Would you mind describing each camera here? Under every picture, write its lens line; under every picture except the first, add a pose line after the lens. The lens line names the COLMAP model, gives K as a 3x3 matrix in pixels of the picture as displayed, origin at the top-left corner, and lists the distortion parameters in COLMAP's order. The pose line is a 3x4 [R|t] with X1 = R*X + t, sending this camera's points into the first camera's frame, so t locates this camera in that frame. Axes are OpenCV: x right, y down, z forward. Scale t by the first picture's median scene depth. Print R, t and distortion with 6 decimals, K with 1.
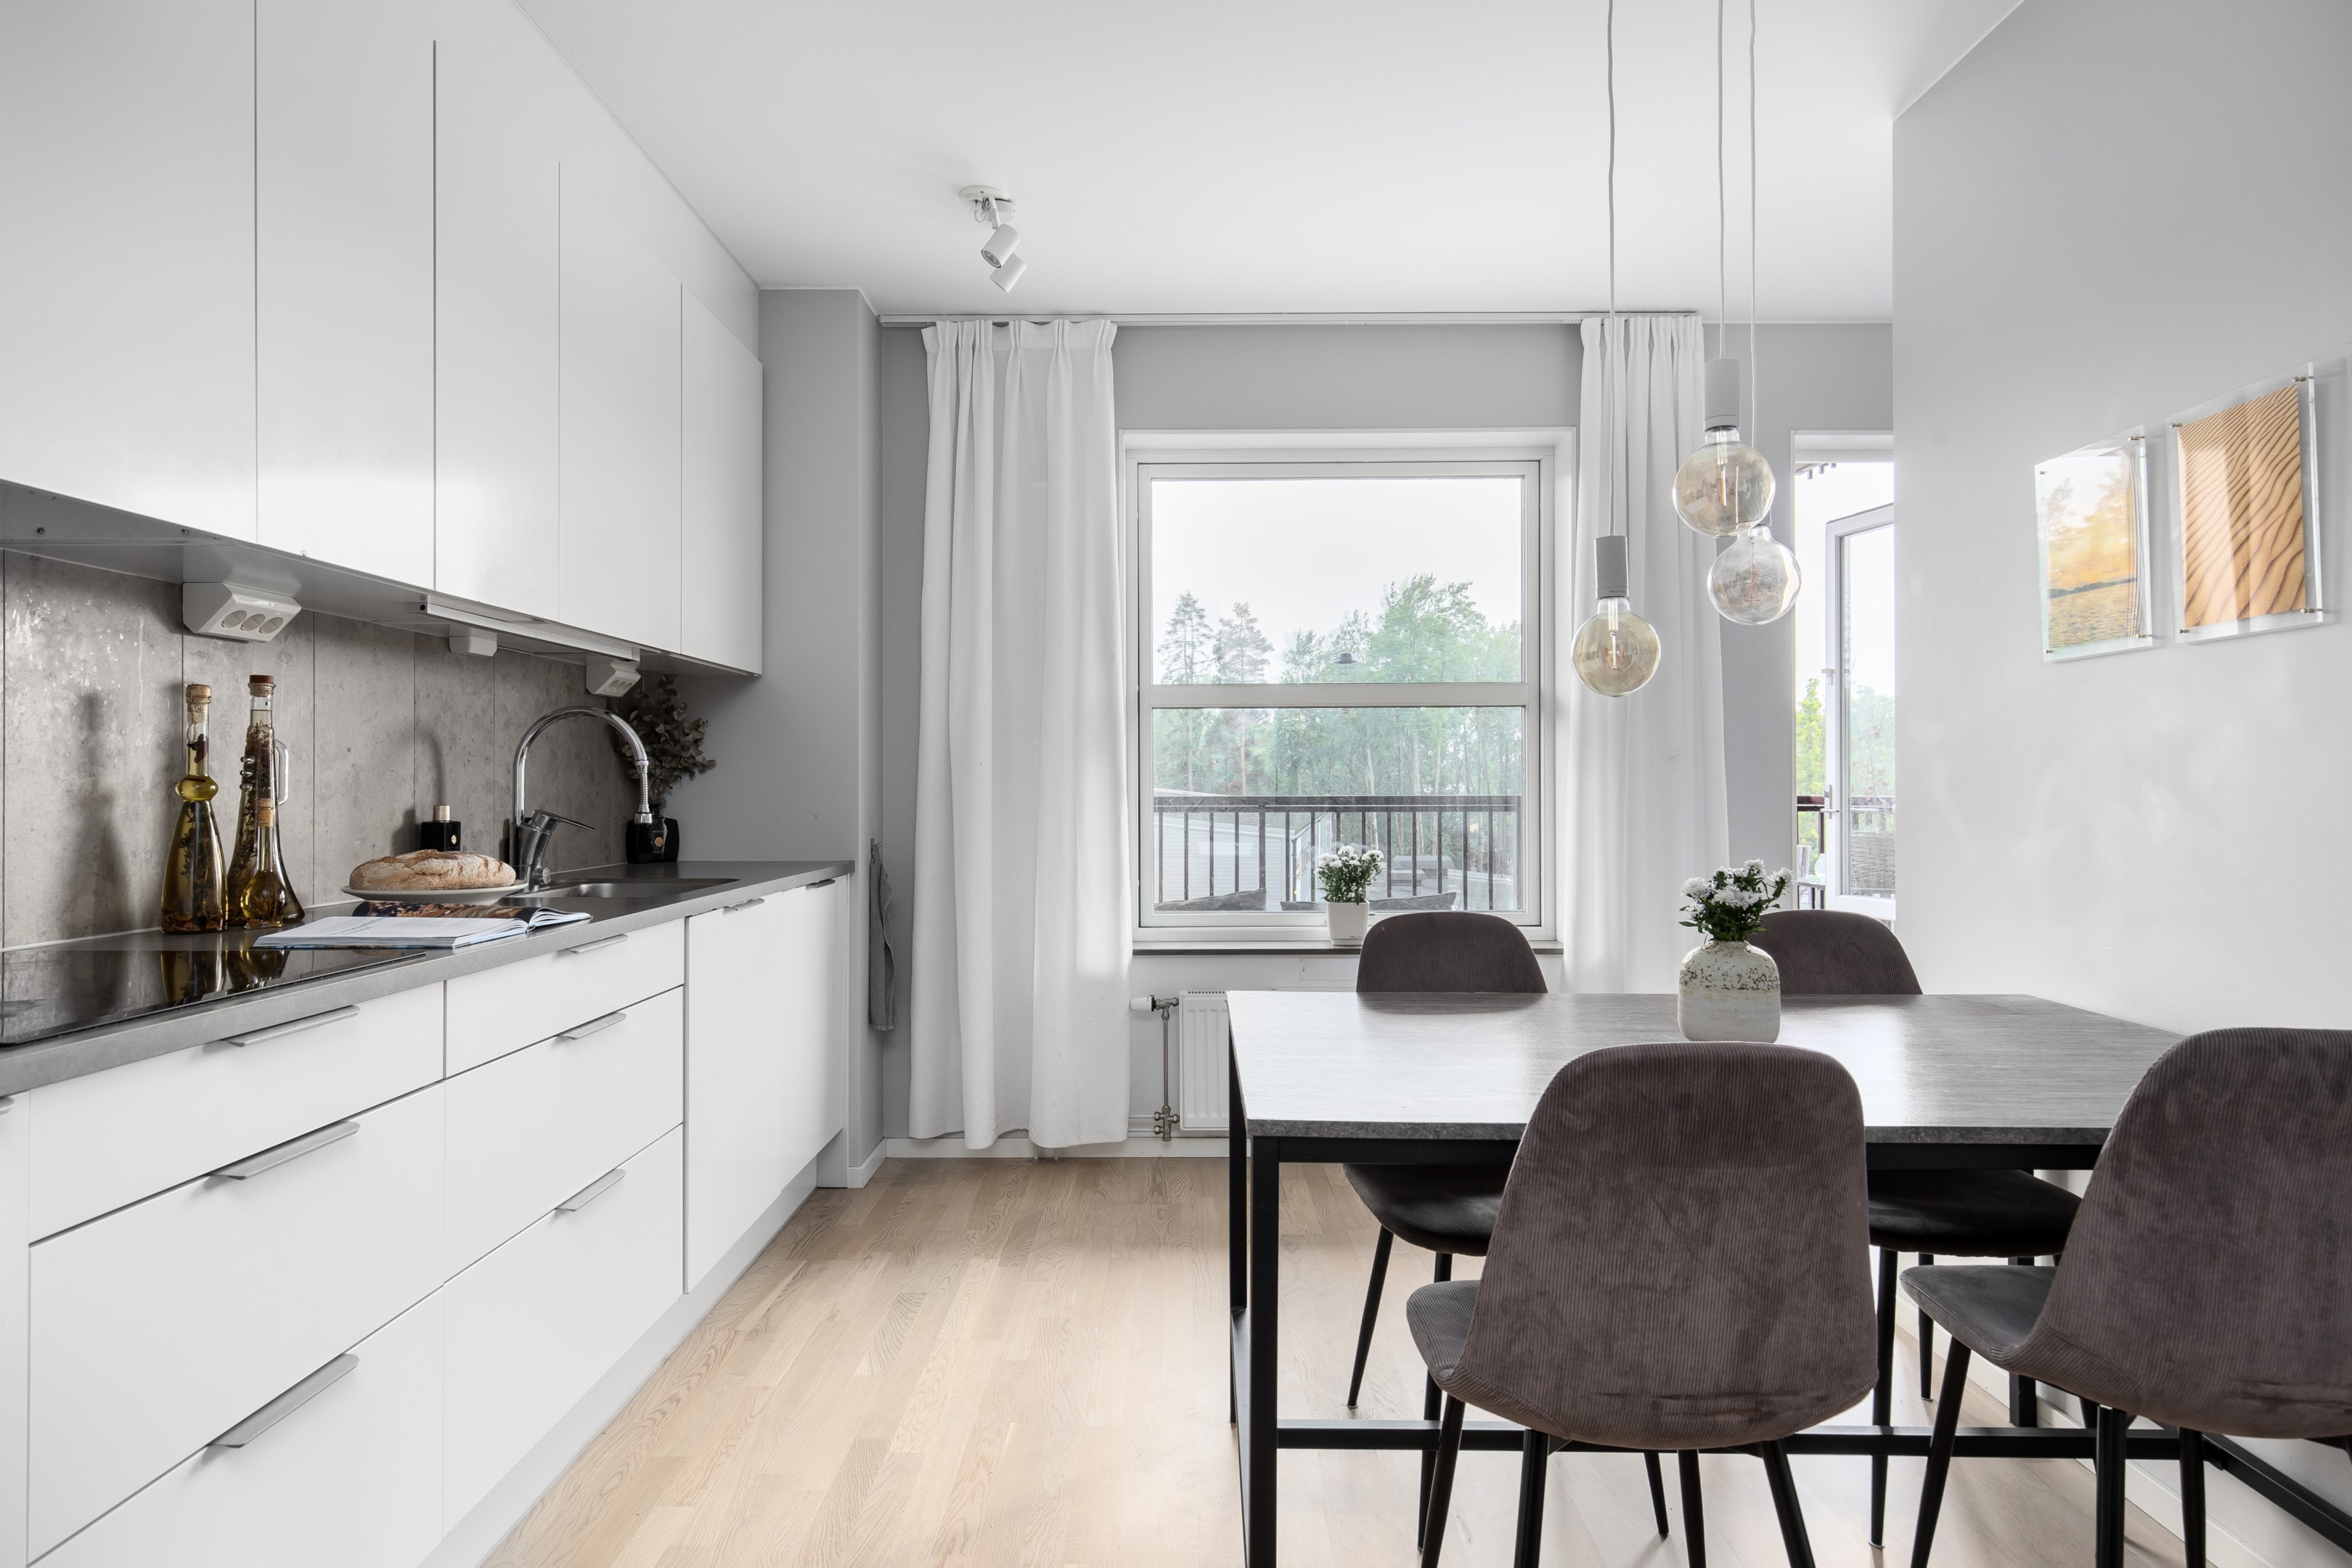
lens RADIAL K [[1298.6, 0, 1189.1], [0, 1298.6, 772.7], [0, 0, 1]] dist [0.000722, 0.001005]
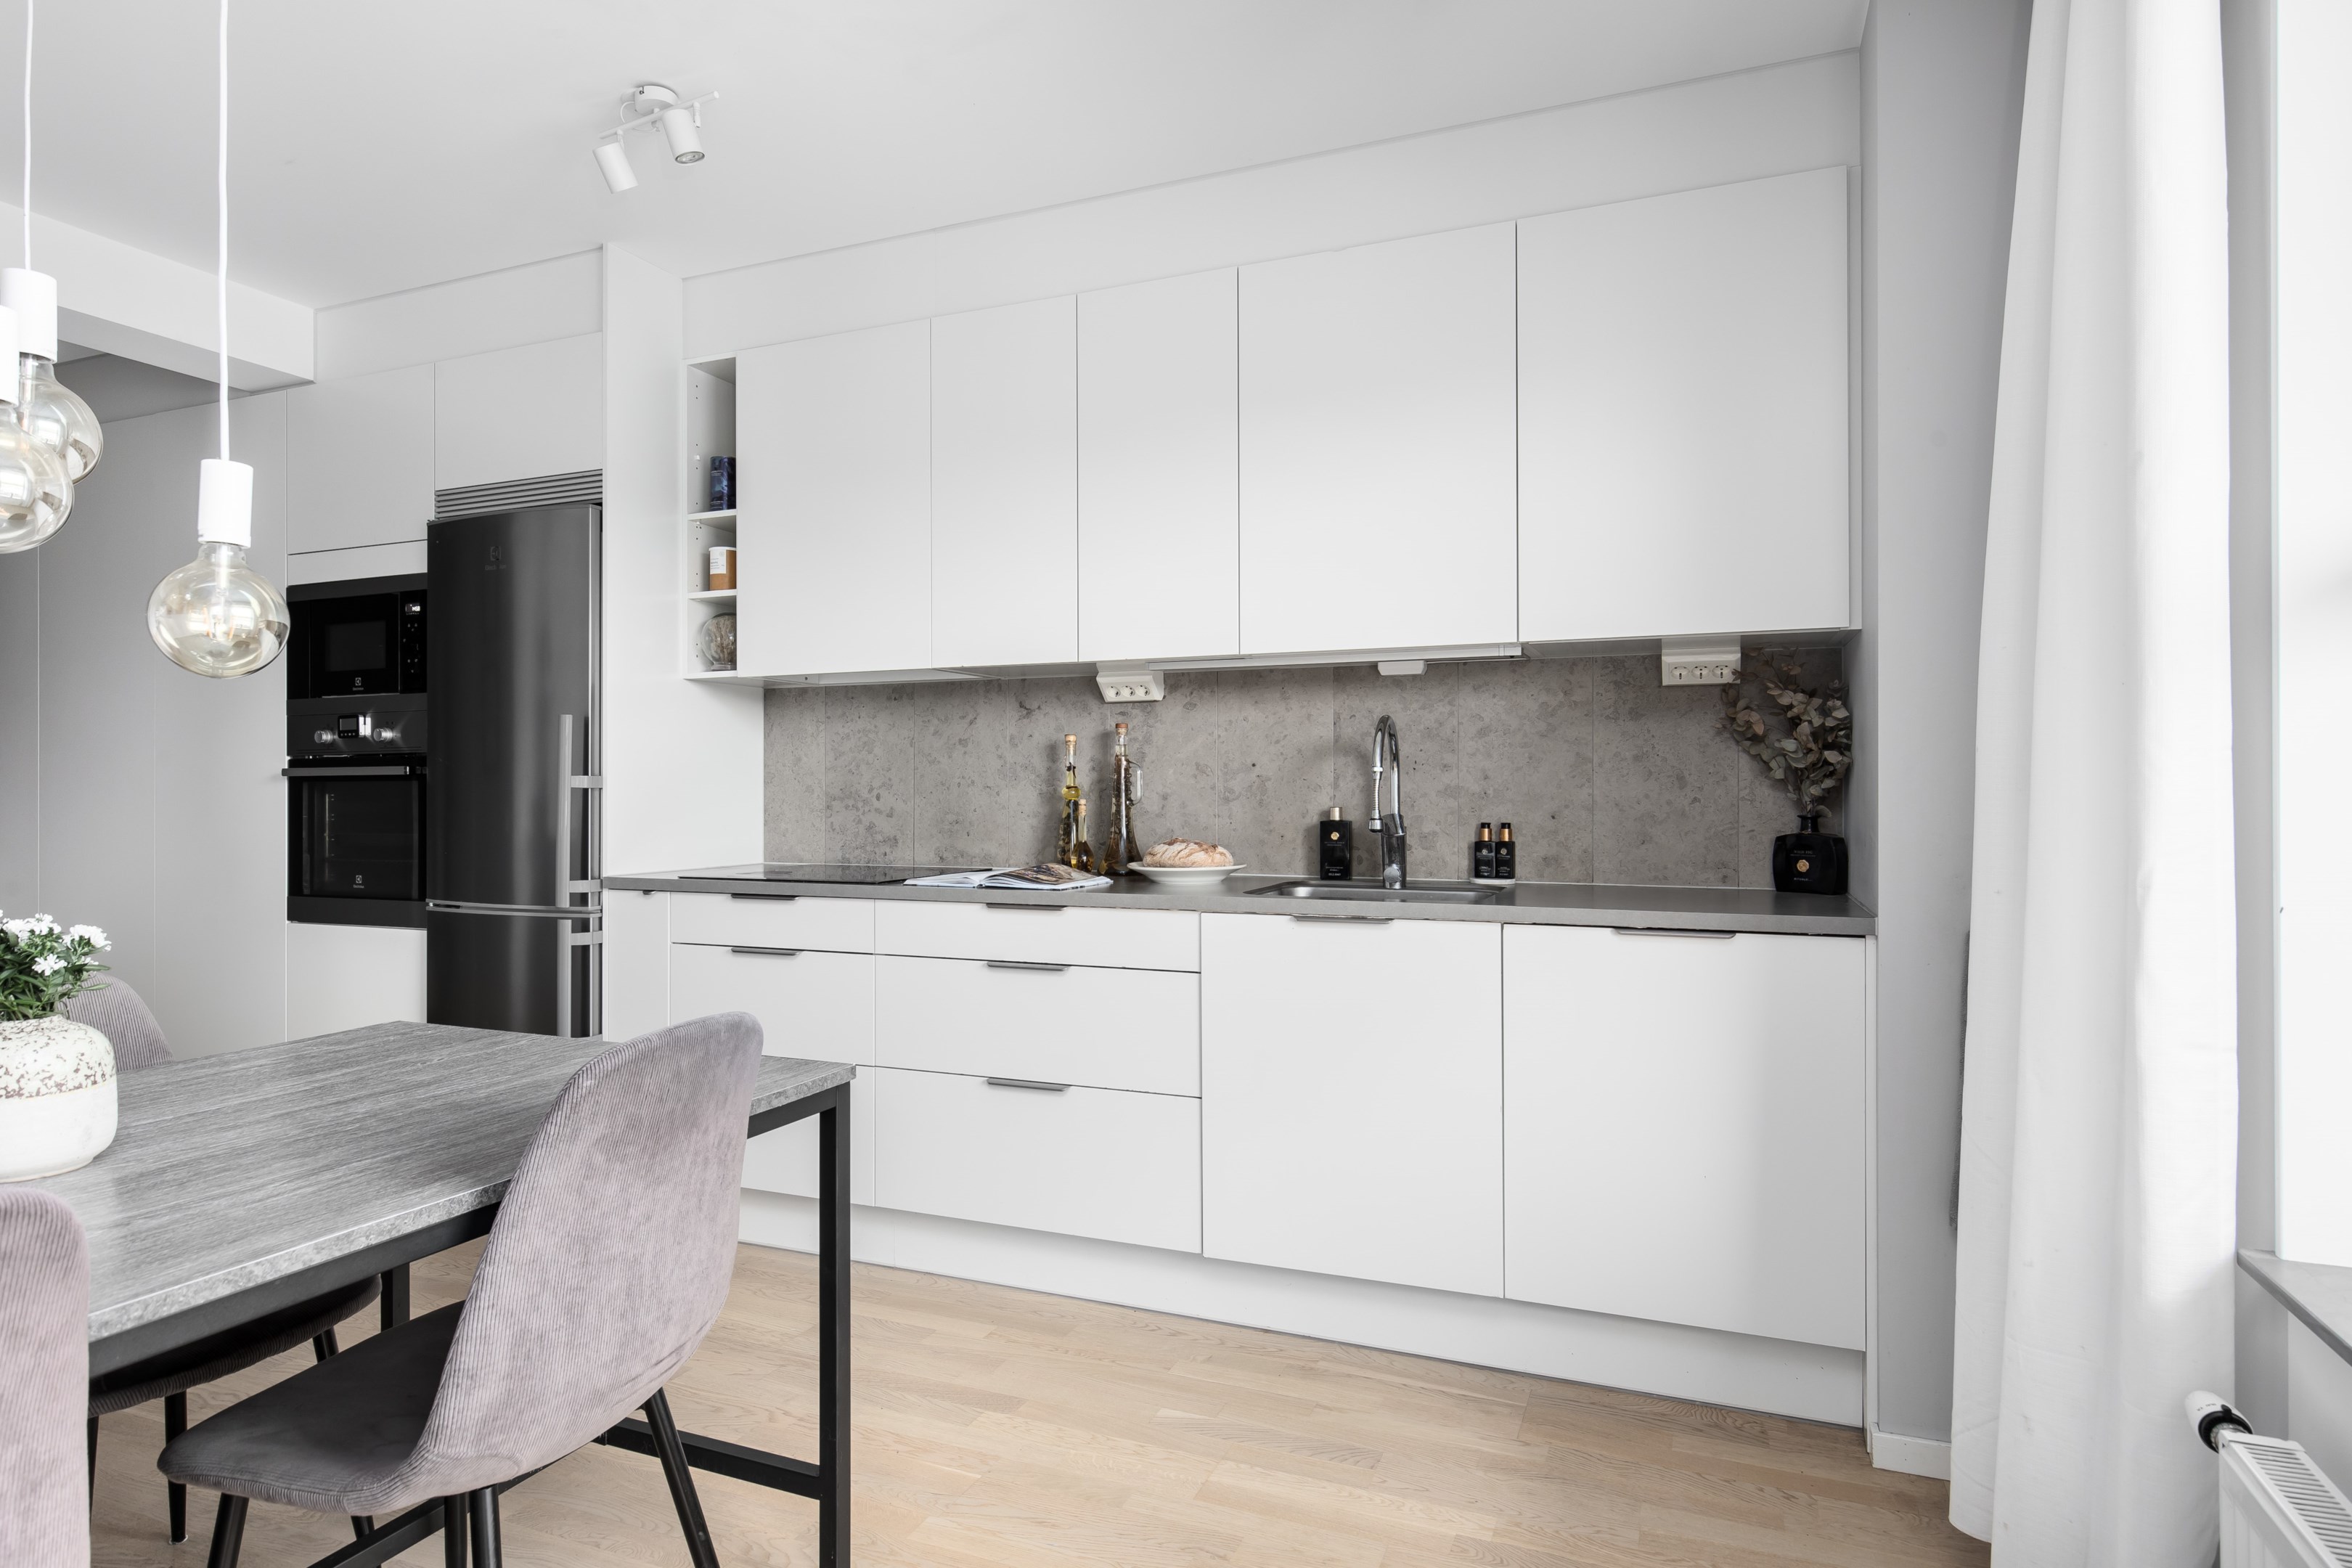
lens RADIAL K [[1298.6, 0, 1189.3], [0, 1298.6, 782.0], [0, 0, 1]] dist [0.000722, 0.001005]
pose [[-0.373863, 0.002055, -0.927482, 0.496549], [0.010583, 0.999942, -0.002050, 0.001886], [0.927424, -0.010582, -0.373863, 1.098039]]
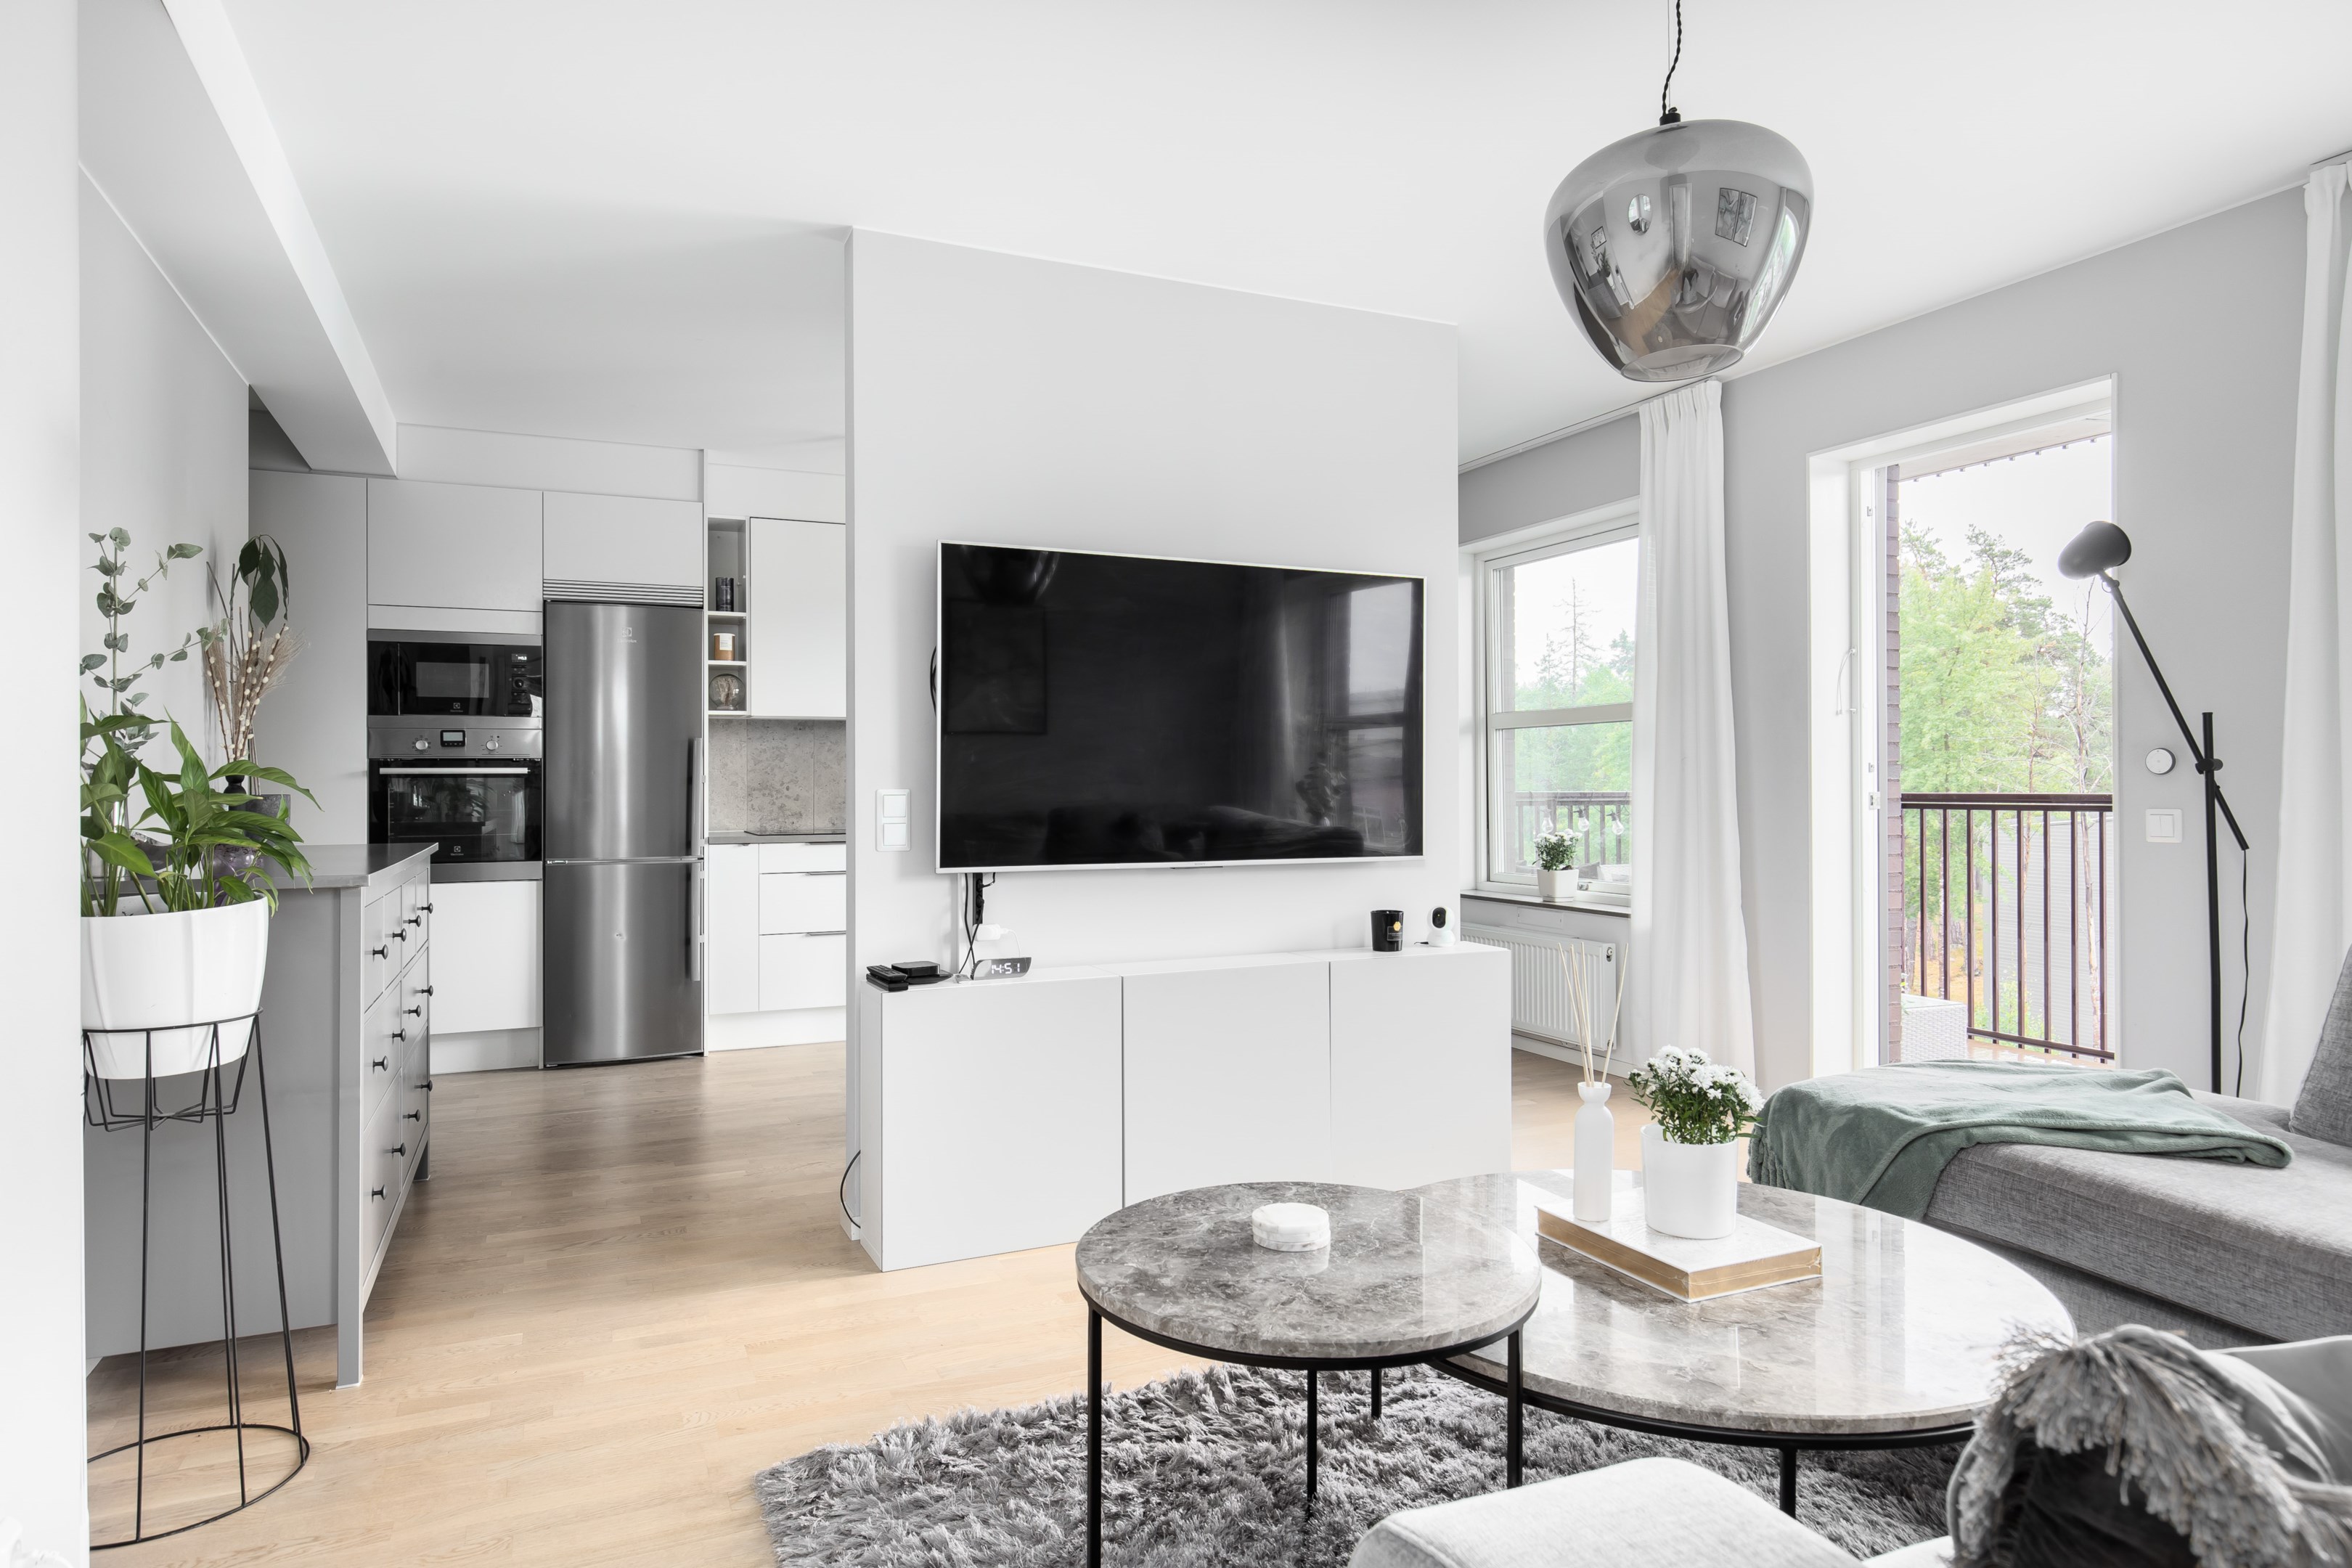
lens RADIAL K [[1350.6, 0, 1181.2], [0, 1350.6, 780.1], [0, 0, 1]] dist [0.001361, 0.000154]
pose [[0.407515, -0.001746, -0.913197, 1.605297], [0.010226, 0.999944, 0.002651, -0.001577], [0.913141, -0.010419, 0.407510, 0.096004]]
